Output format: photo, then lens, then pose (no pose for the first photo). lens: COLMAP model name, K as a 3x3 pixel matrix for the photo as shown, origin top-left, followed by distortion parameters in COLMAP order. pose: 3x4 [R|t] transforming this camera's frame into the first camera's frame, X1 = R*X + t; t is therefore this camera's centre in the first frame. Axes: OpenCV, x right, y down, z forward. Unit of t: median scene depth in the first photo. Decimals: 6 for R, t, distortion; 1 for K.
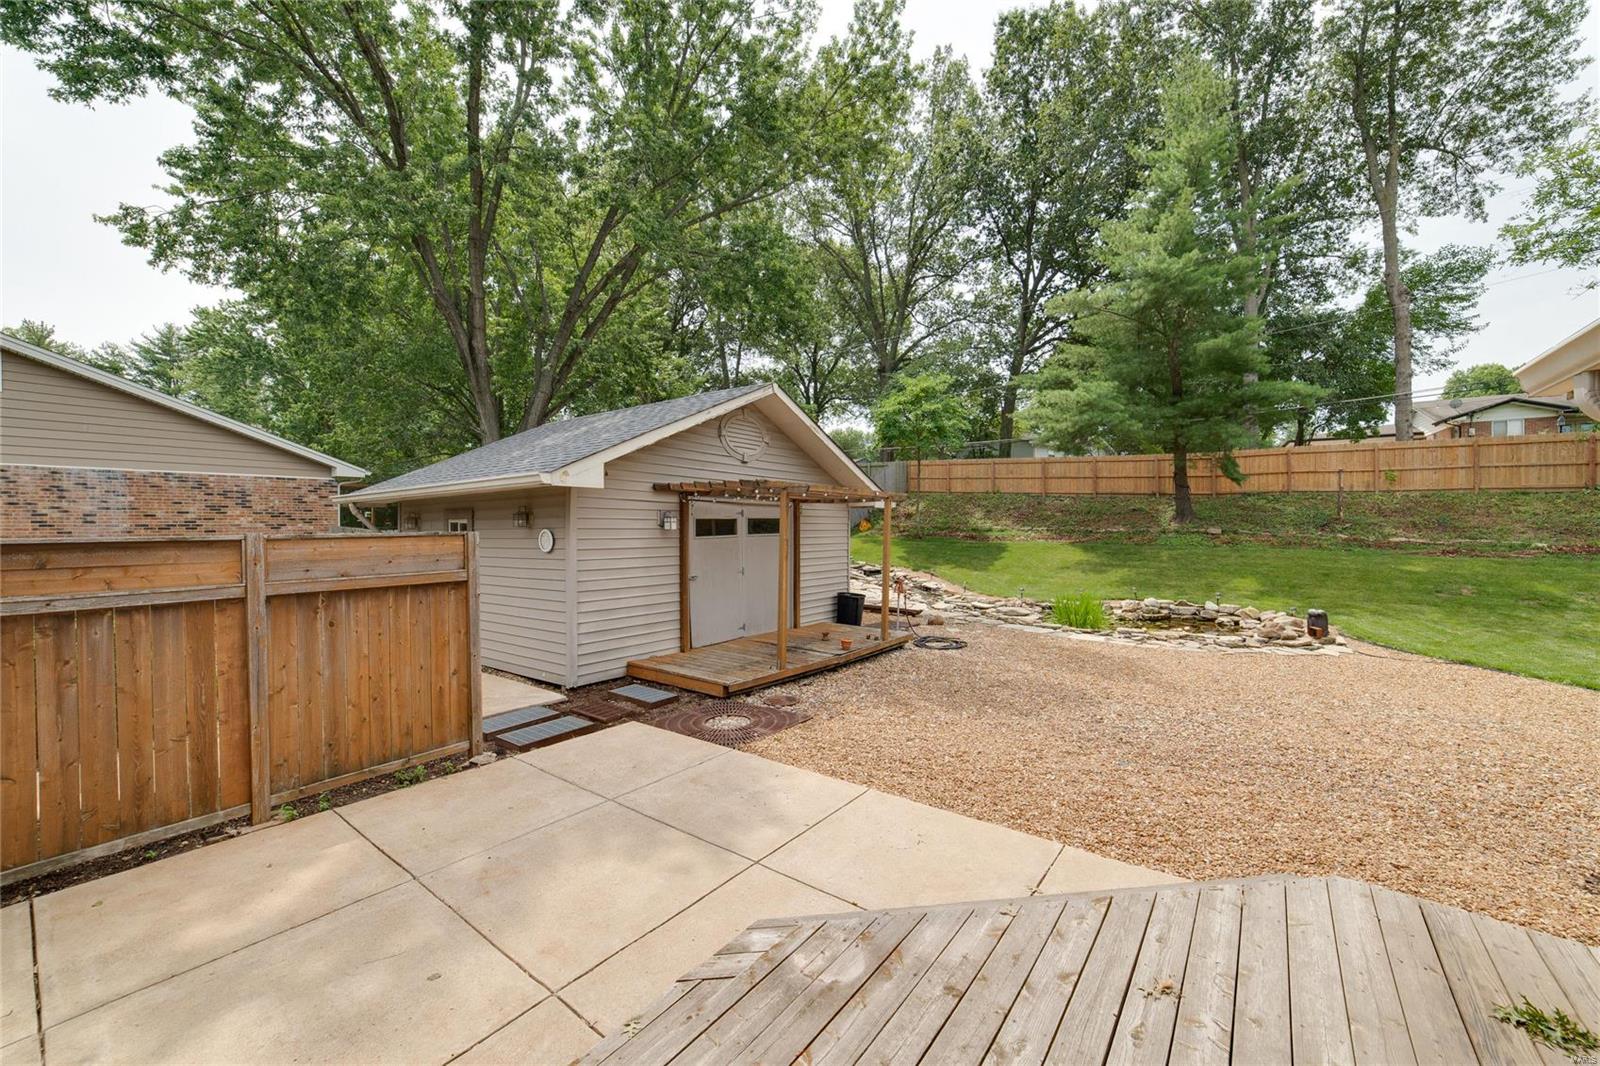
lens RADIAL K [[602.1, 0, 820.0], [0, 602.1, 508.8], [0, 0, 1]] dist [0.005038, 0.000435]
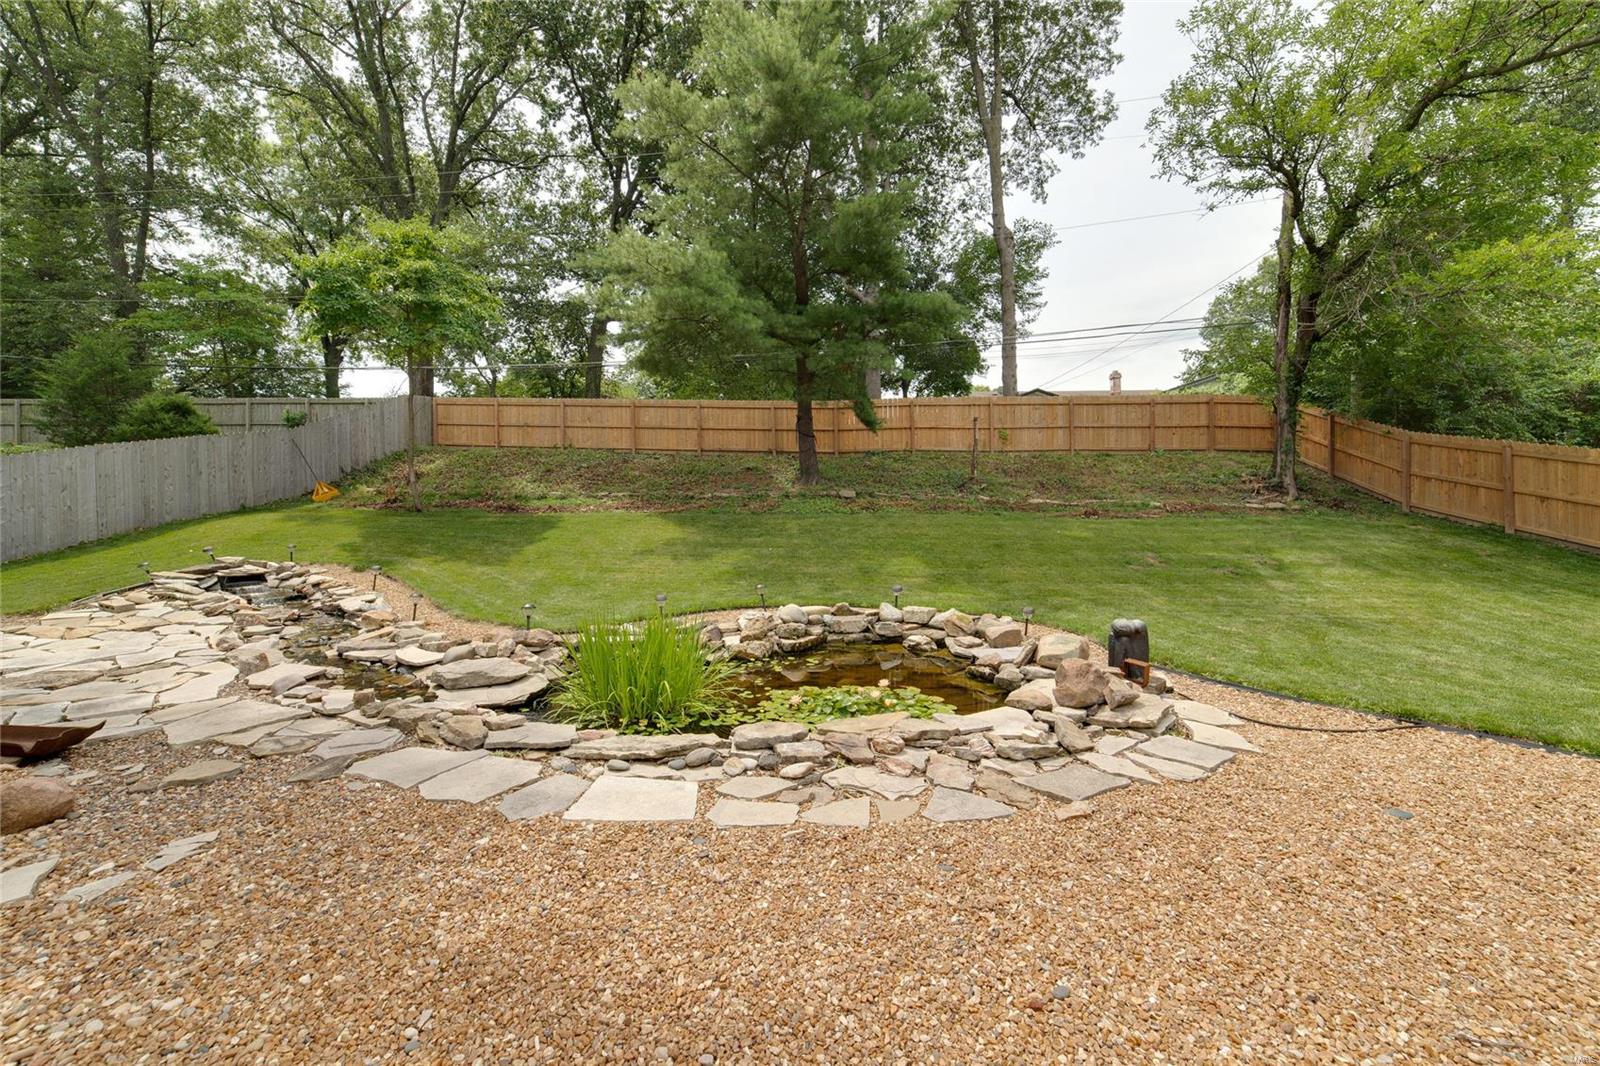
lens RADIAL K [[730.4, 0, 801.6], [0, 730.4, 527.6], [0, 0, 1]] dist [0.002022, 0.000003]
pose [[0.846210, -0.023451, 0.532333, 0.121021], [-0.007011, 0.998455, 0.055130, 0.026163], [-0.532803, -0.050384, 0.844738, 0.250673]]
